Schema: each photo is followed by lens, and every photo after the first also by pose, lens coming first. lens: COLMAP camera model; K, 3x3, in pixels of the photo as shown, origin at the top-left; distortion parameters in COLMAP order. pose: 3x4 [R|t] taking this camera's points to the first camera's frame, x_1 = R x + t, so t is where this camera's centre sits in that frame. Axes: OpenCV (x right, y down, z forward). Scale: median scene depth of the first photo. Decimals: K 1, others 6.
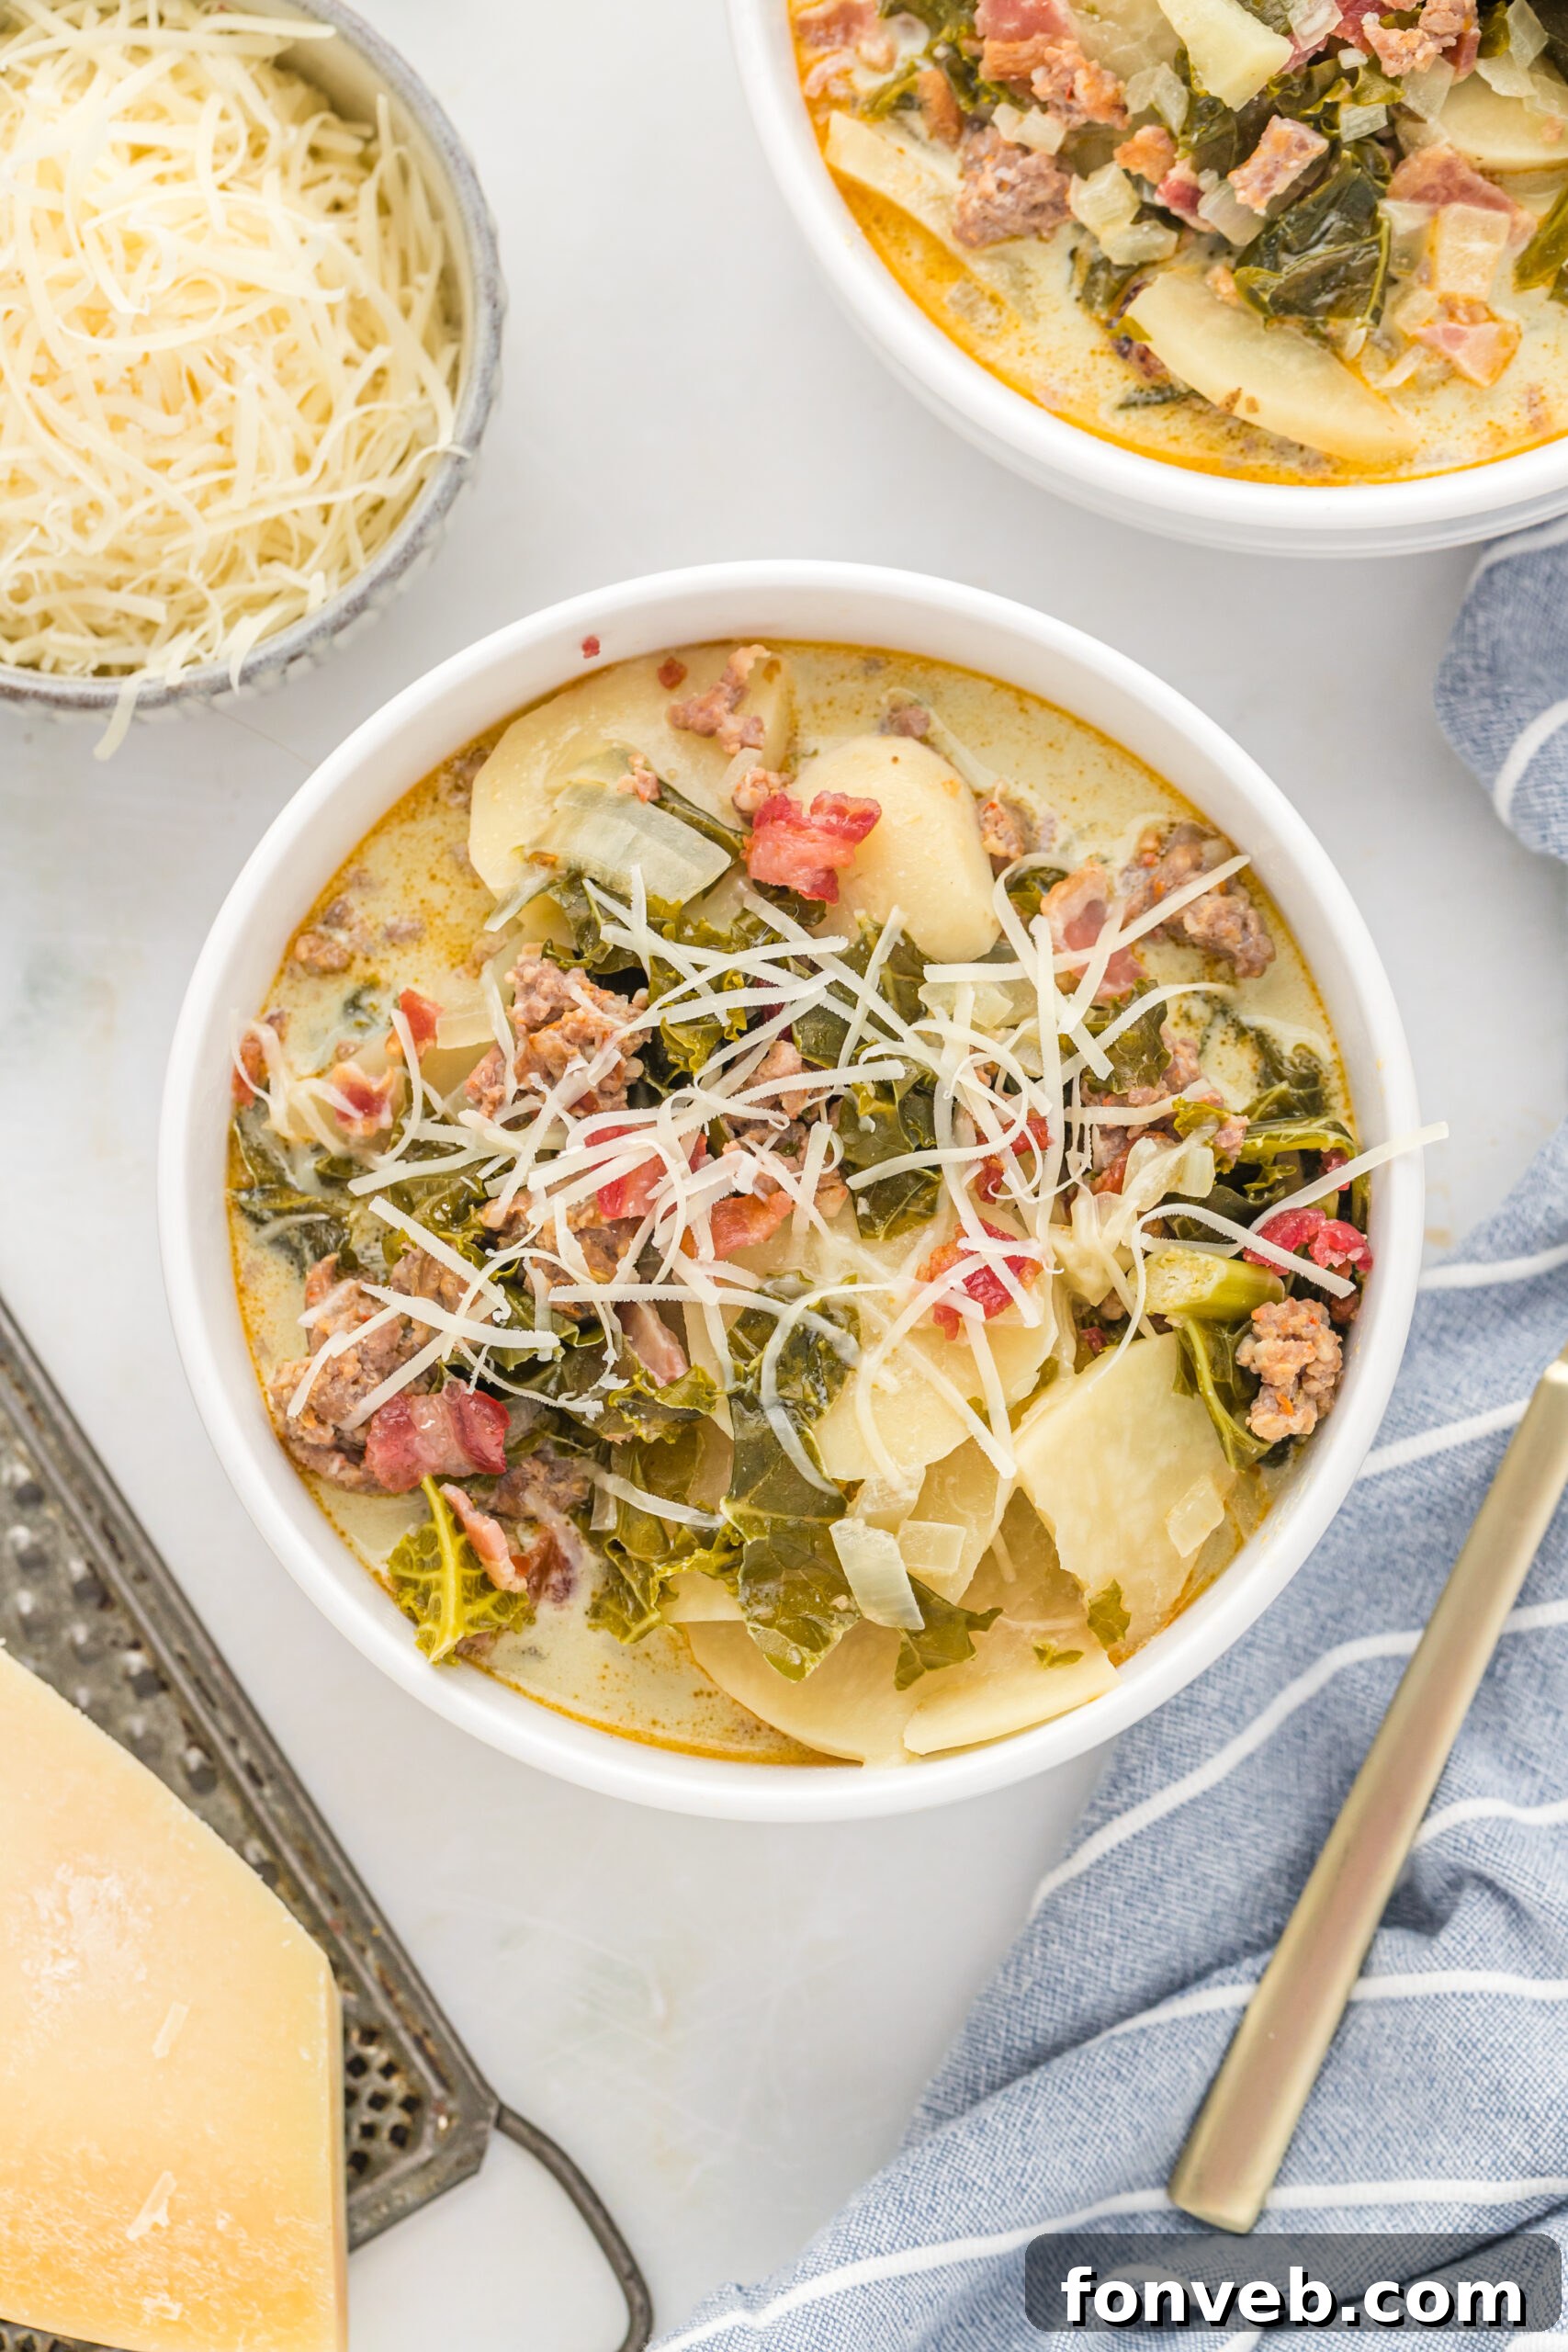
lens RADIAL K [[8550.5, 0, 786.4], [0, 8550.5, 1183.2], [0, 0, 1]] dist [0.115055, 0.000000]
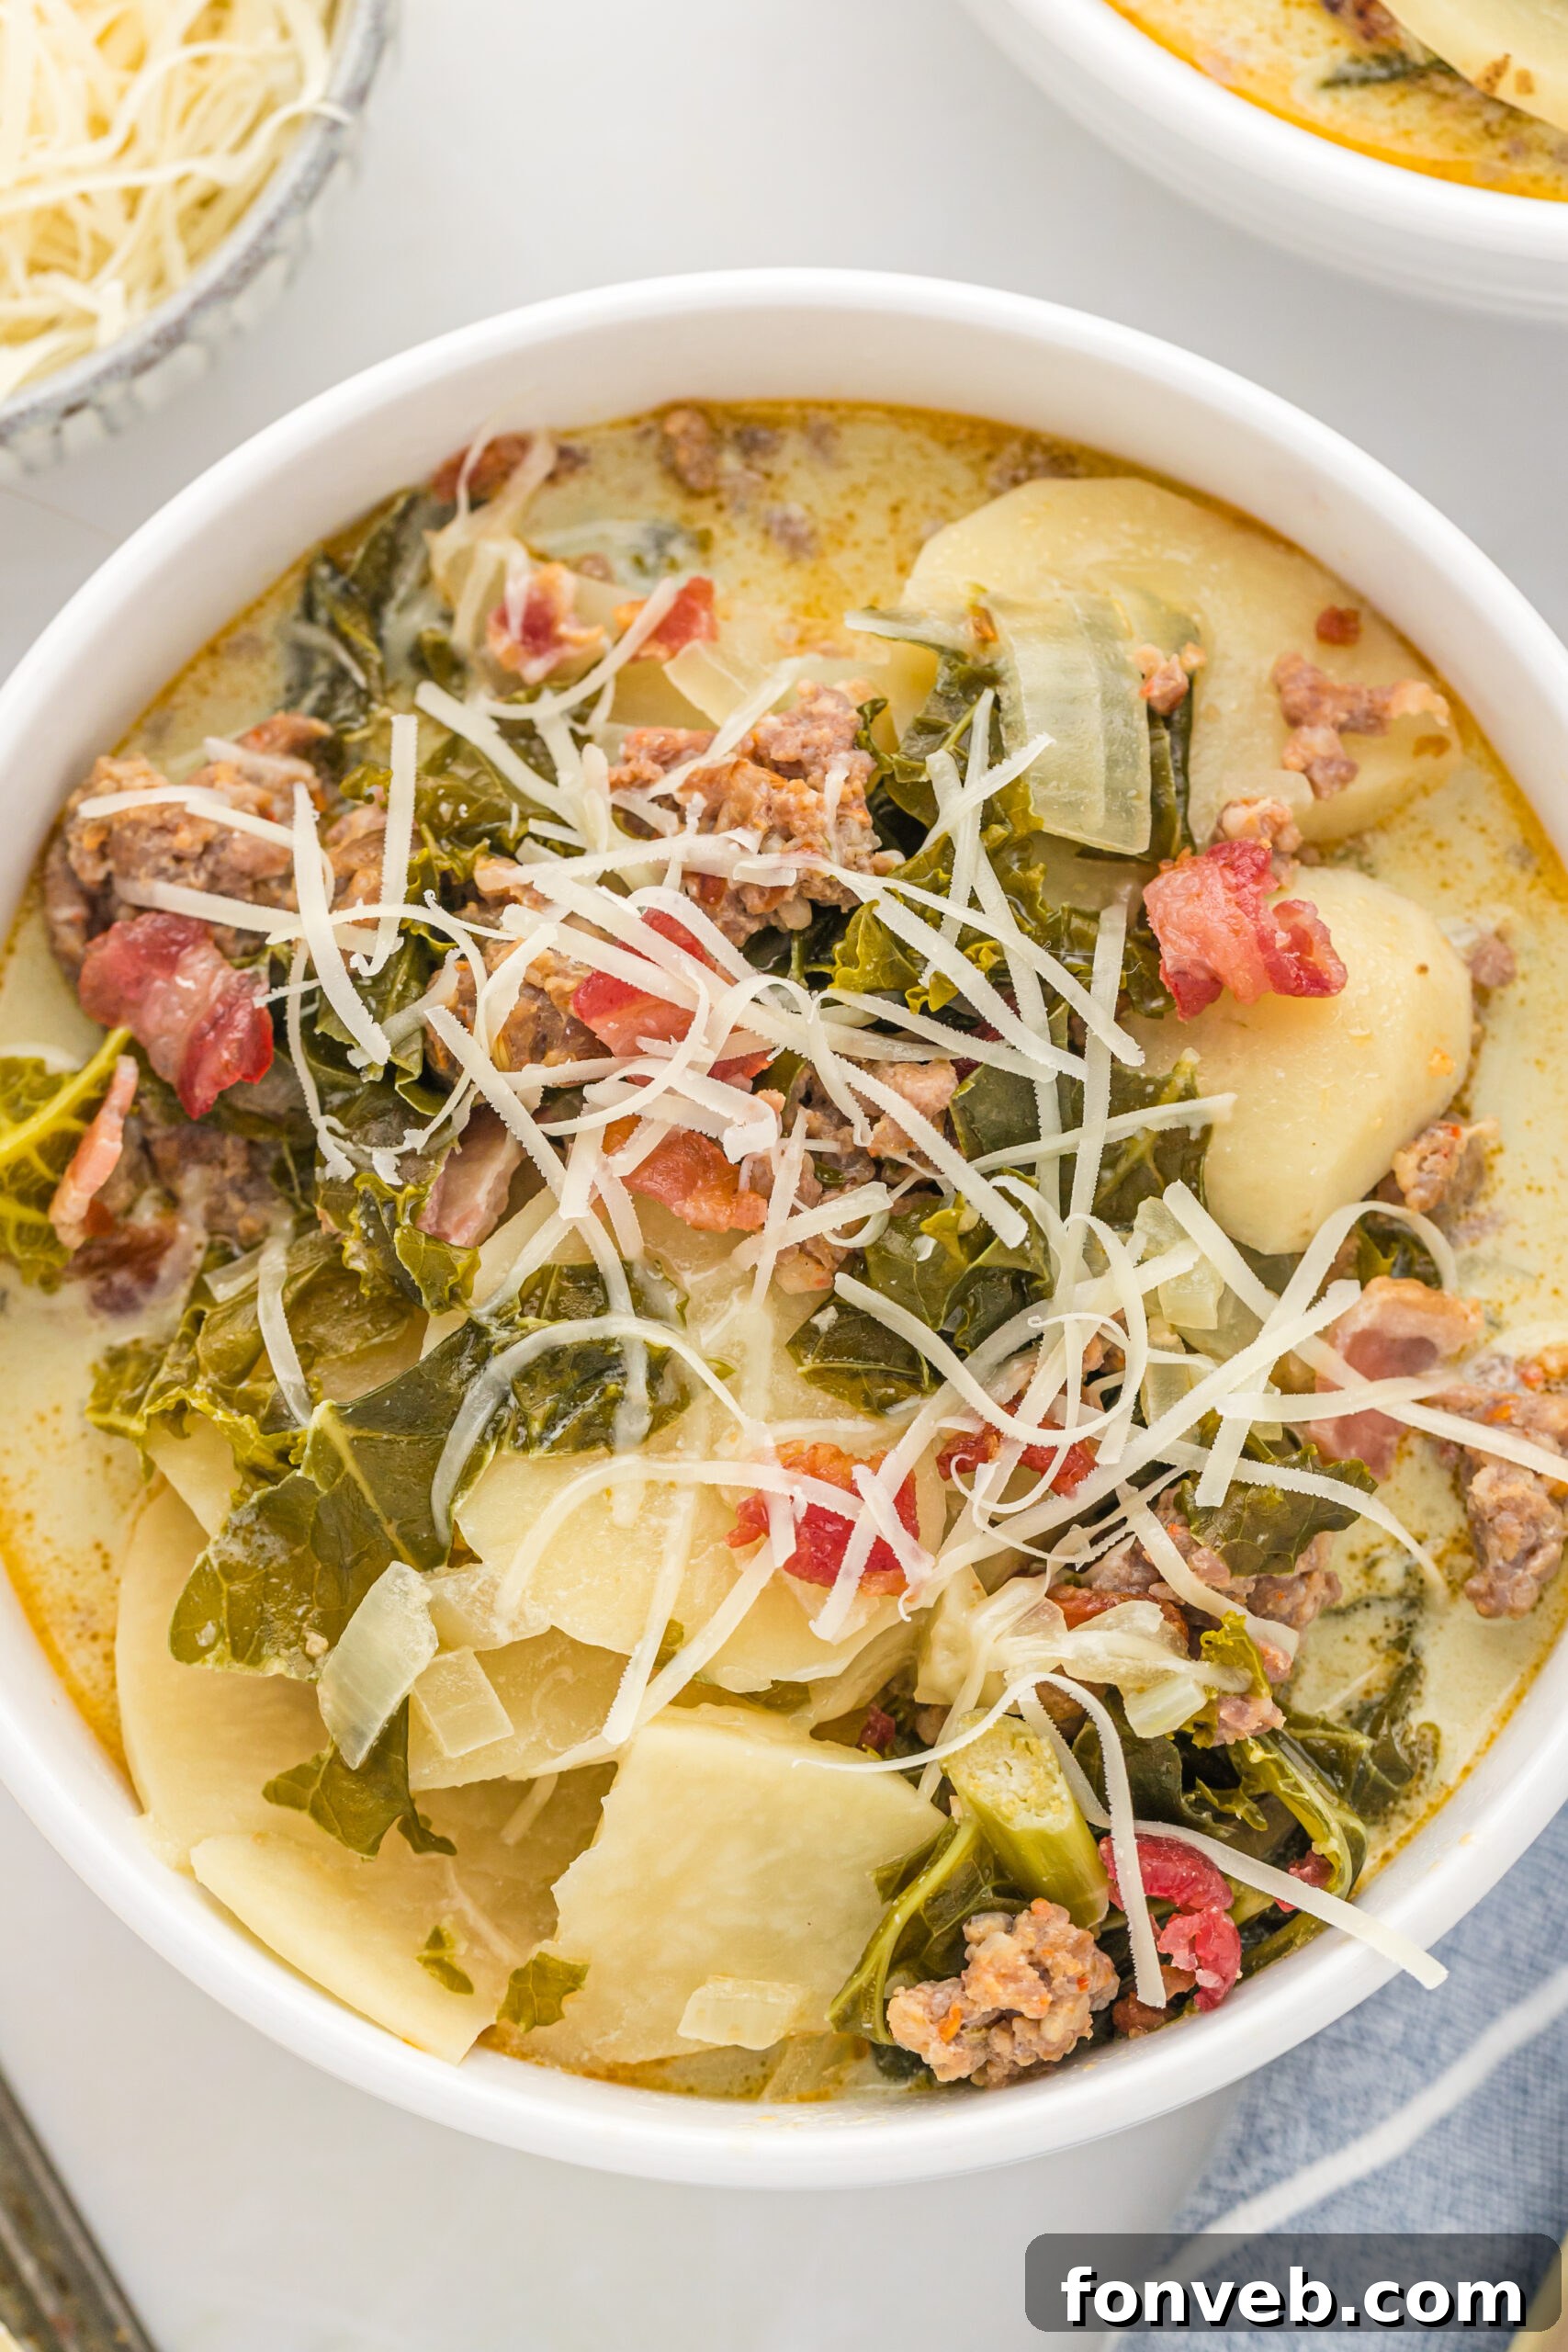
lens RADIAL K [[8550.5, 0, 789.5], [0, 8550.5, 1167.1], [0, 0, 1]] dist [0.115055, 0.000000]
pose [[0.578310, 0.808002, -0.112649, 0.071585], [-0.808398, 0.586141, 0.054135, -0.037255], [0.109770, 0.059758, 0.992159, 0.348932]]
